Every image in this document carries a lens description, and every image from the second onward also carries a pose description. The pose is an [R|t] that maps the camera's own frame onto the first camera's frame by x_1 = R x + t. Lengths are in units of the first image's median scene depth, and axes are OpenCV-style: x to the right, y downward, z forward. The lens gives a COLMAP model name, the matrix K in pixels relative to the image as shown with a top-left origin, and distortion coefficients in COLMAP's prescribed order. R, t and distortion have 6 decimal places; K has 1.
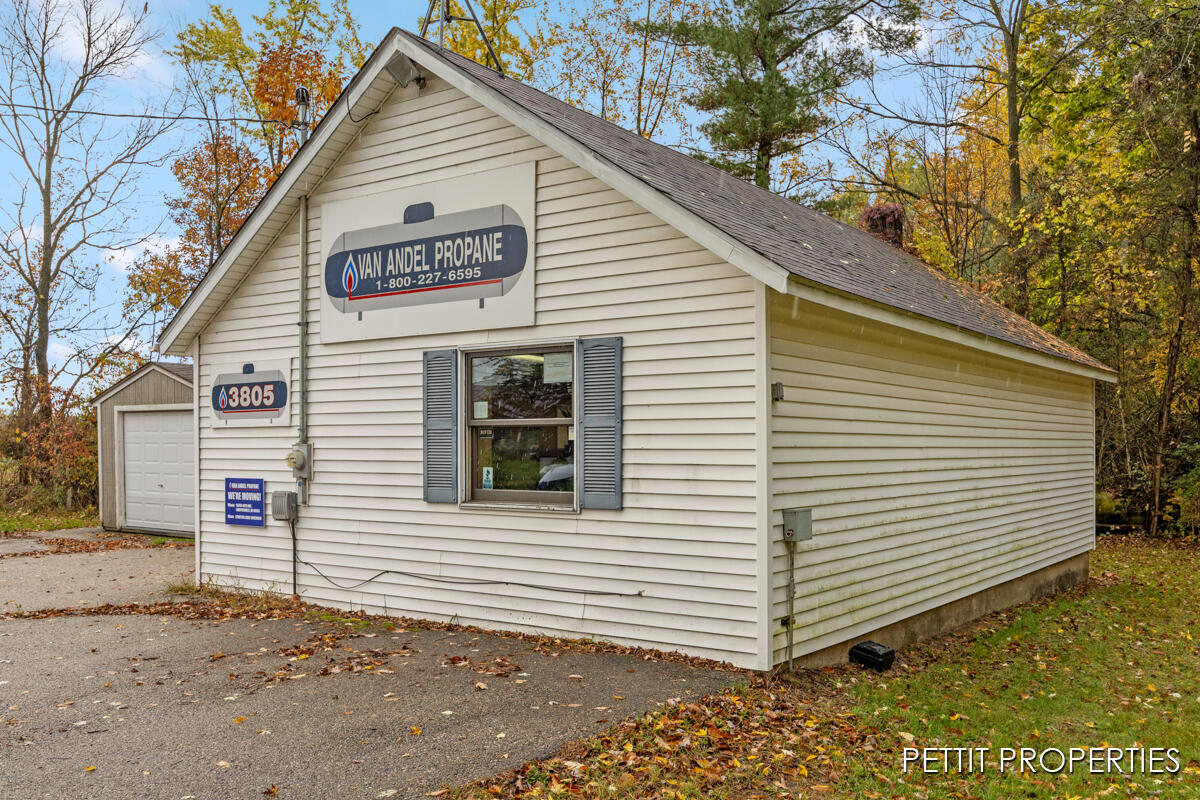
lens RADIAL K [[1055.9, 0, 600.3], [0, 1055.9, 462.5], [0, 0, 1]] dist [0.003686, 0.011472]
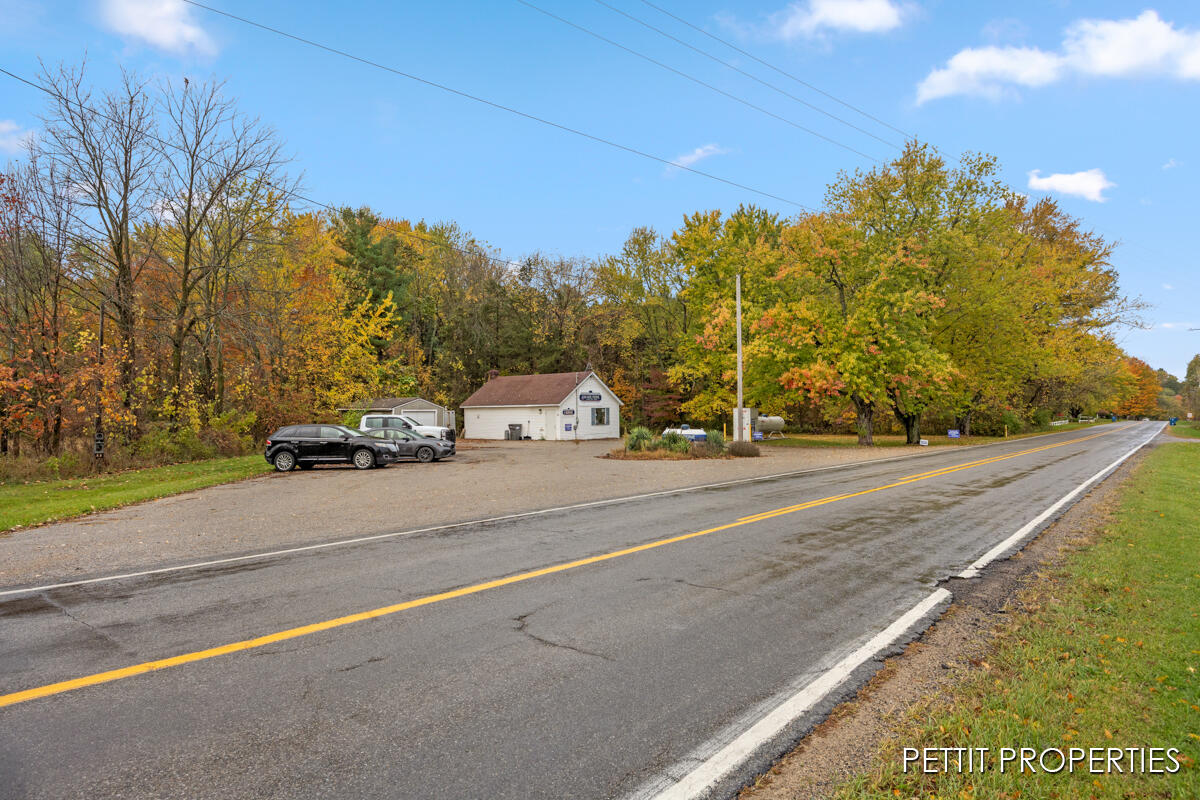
lens RADIAL K [[706.4, 0, 600.0], [0, 706.4, 400.0], [0, 0, 1]] dist [-0.000093, -0.000008]
pose [[0.064933, 0.009930, 0.997840, -5.575817], [0.021617, 0.999702, -0.011355, -0.096400], [-0.997655, 0.022307, 0.064699, 0.525102]]
